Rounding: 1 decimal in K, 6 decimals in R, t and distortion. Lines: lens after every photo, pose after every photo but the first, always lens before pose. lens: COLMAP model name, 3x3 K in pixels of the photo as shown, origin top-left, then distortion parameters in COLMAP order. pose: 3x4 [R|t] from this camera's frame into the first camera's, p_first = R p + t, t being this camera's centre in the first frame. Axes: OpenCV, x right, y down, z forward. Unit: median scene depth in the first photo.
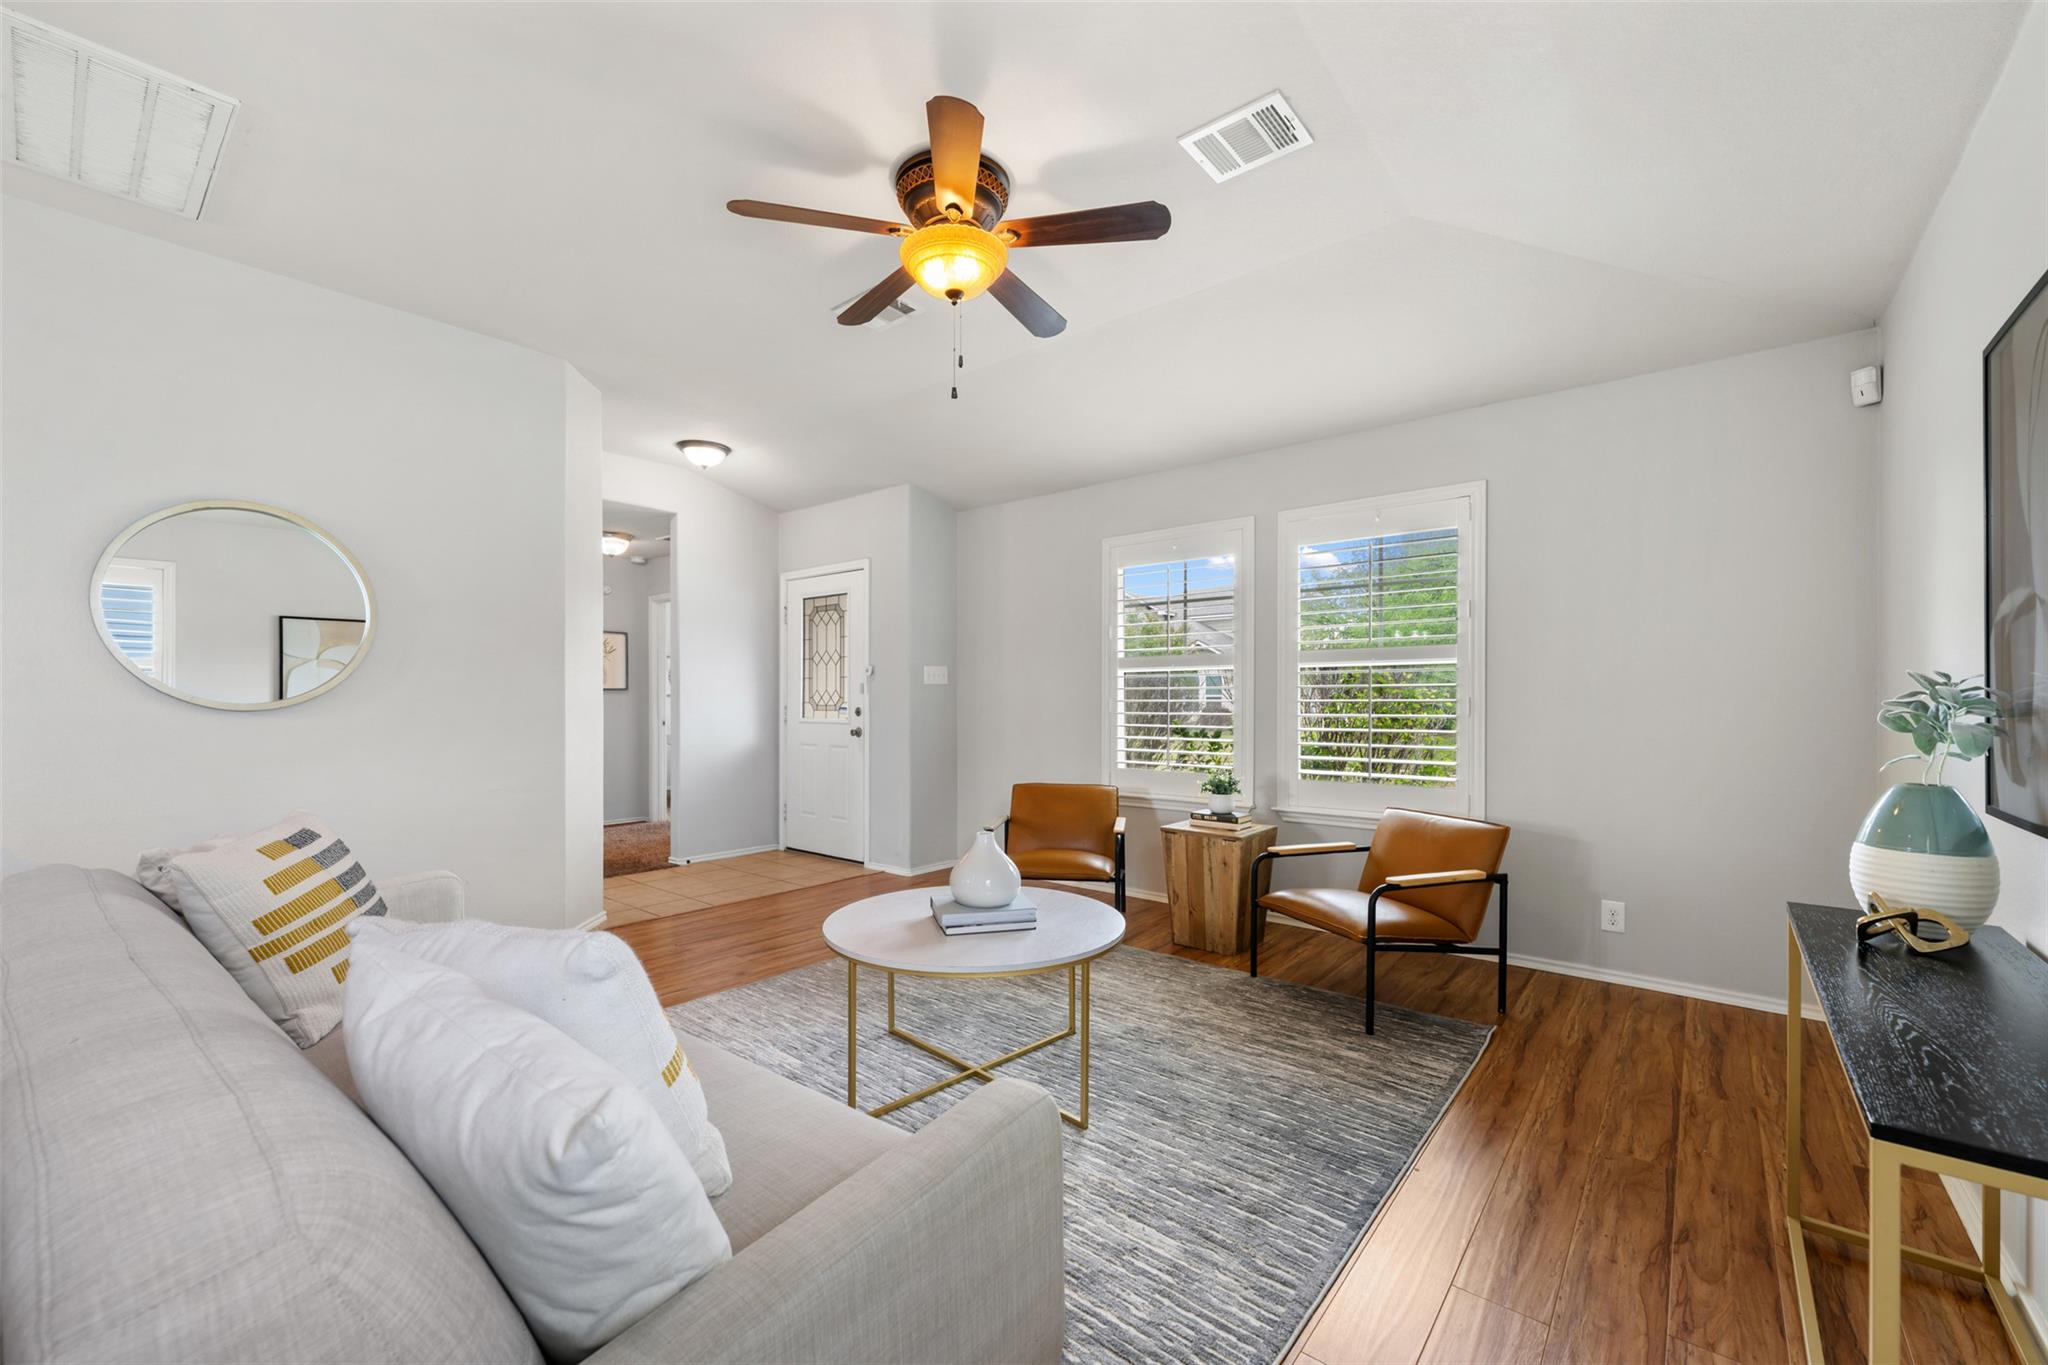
lens RADIAL K [[826.8, 0, 1017.1], [0, 826.8, 705.0], [0, 0, 1]] dist [0.072442, -0.000034]
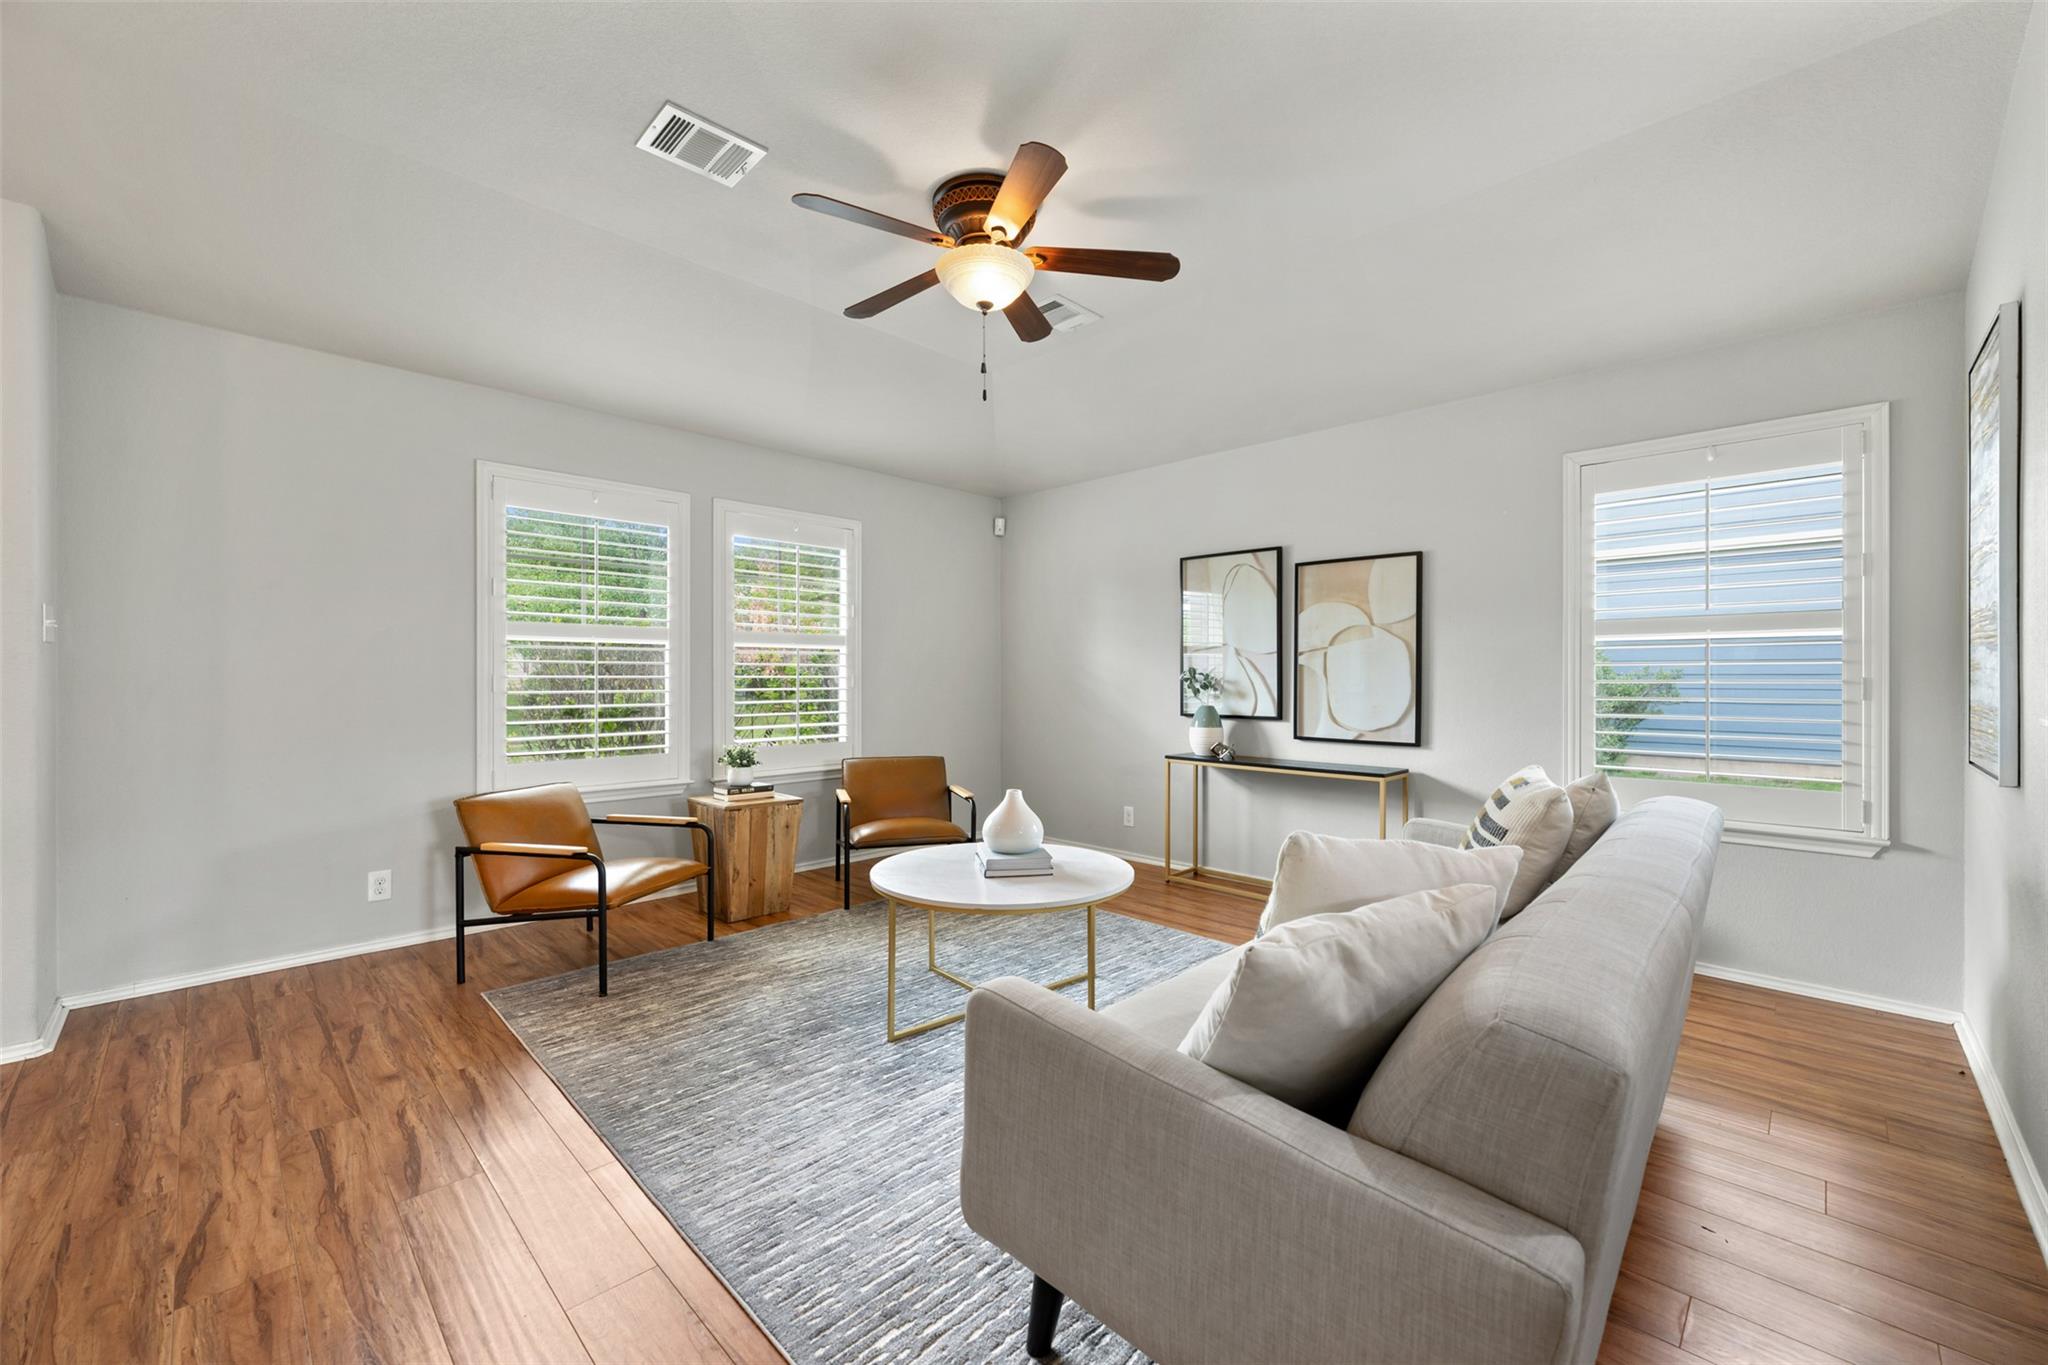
lens RADIAL K [[812.0, 0, 1017.9], [0, 812.0, 680.6], [0, 0, 1]] dist [0.000111, -0.000217]
pose [[0.087967, -0.002642, 0.996120, -0.801407], [0.000216, 0.999997, 0.002633, -0.004244], [-0.996123, -0.000016, 0.087967, 0.617493]]
